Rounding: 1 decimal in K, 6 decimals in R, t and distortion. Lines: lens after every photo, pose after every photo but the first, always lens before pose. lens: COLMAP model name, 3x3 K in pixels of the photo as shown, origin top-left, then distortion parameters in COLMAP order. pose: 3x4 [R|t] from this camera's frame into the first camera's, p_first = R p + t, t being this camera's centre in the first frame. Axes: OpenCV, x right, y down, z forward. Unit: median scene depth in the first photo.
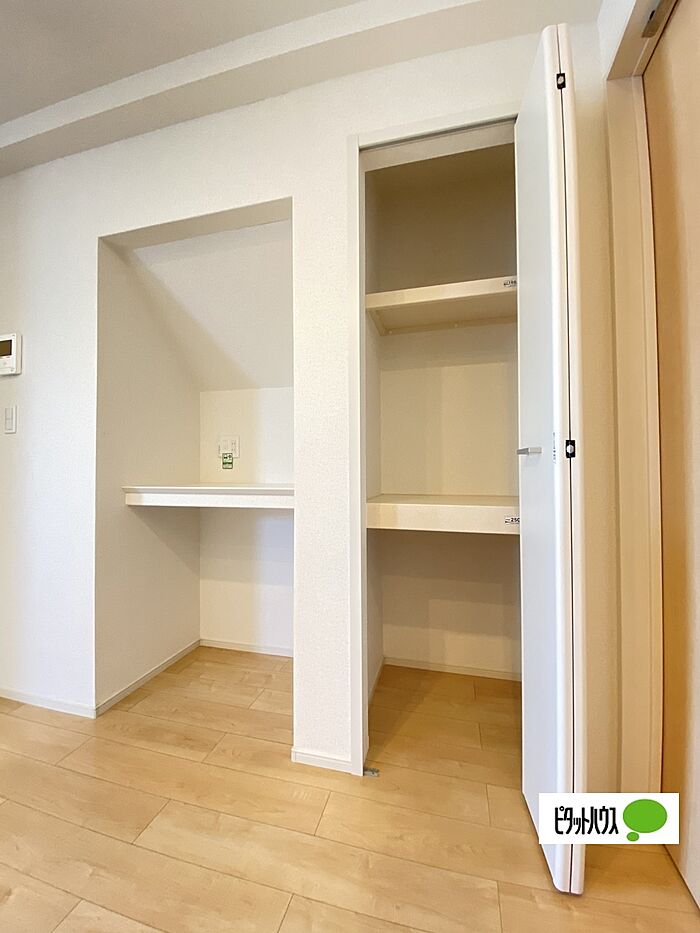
lens RADIAL K [[382.4, 0, 351.1], [0, 382.4, 466.9], [0, 0, 1]] dist [-0.003268, -0.000362]
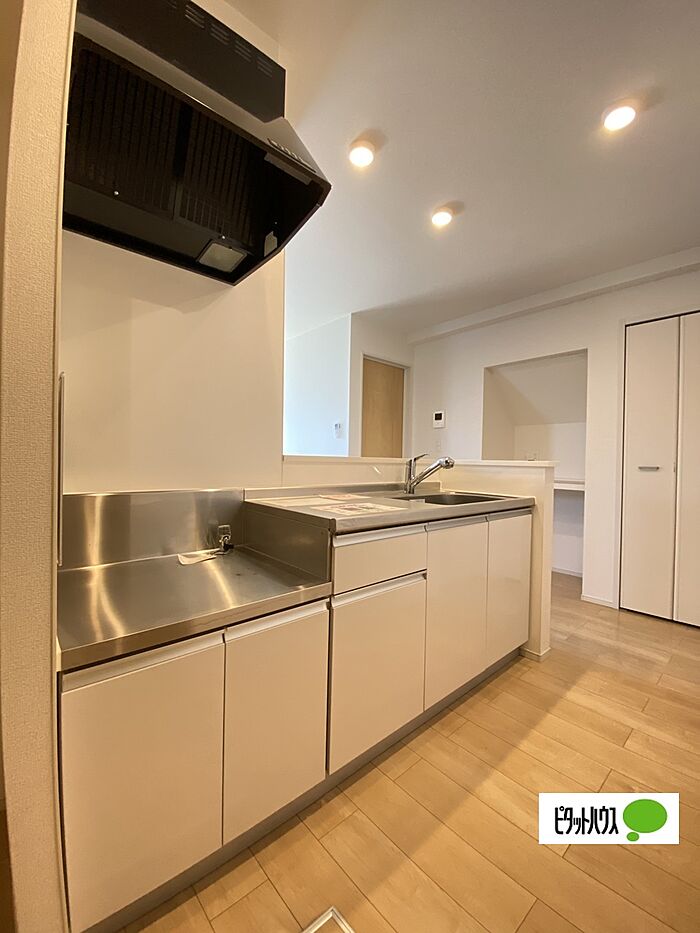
lens RADIAL K [[382.4, 0, 349.2], [0, 382.4, 468.1], [0, 0, 1]] dist [-0.003268, -0.000362]
pose [[0.826433, 0.026499, -0.562411, -0.032734], [-0.017259, 0.999615, 0.021737, -0.039974], [0.562770, -0.008258, 0.826572, -1.448010]]
